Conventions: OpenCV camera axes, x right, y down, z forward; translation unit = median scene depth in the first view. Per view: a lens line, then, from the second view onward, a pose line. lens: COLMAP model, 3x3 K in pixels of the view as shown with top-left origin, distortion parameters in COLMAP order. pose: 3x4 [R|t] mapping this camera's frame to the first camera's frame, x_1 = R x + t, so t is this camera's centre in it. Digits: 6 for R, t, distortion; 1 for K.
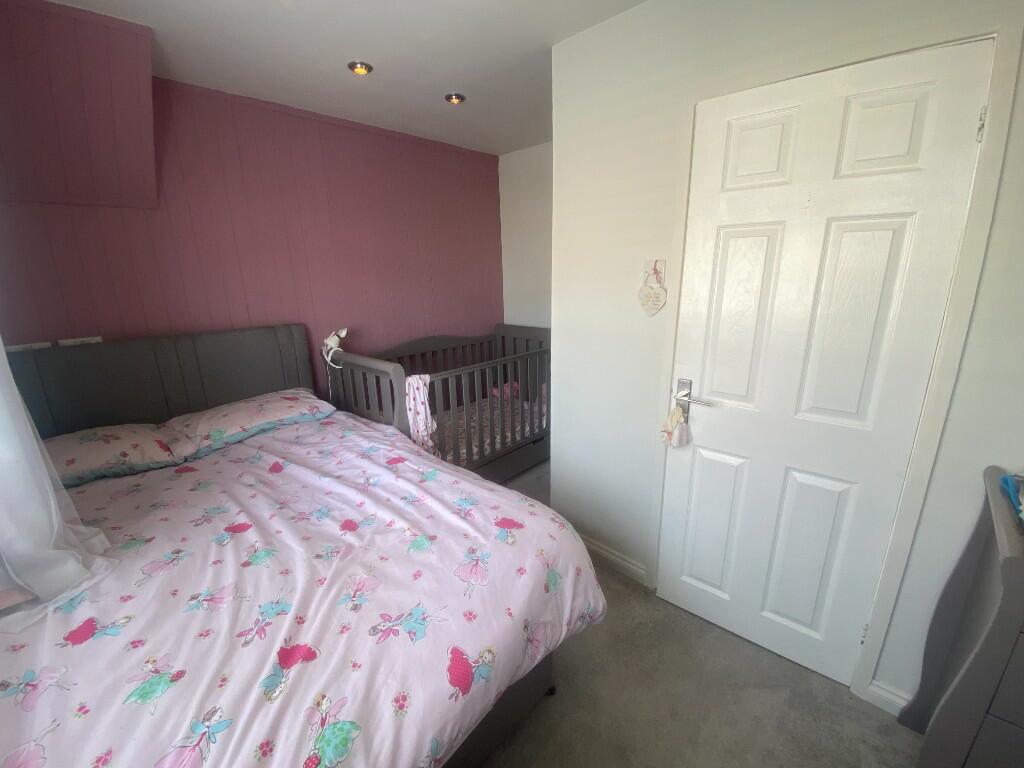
lens RADIAL K [[419.9, 0, 519.5], [0, 419.9, 384.3], [0, 0, 1]] dist [0.002474, -0.017388]
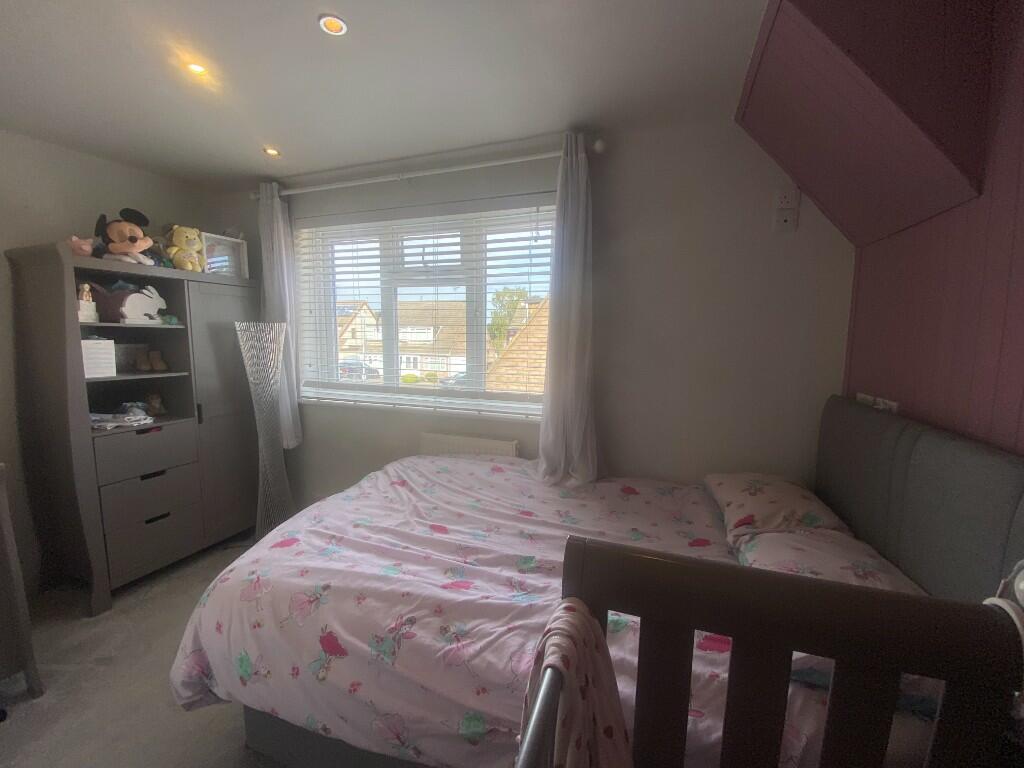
lens RADIAL K [[419.9, 0, 519.5], [0, 419.9, 384.3], [0, 0, 1]] dist [0.002474, -0.017388]
pose [[-0.920195, 0.036001, -0.389801, -0.227777], [-0.109881, 0.931975, 0.345470, -0.633200], [0.375722, 0.360732, -0.853643, 2.620252]]
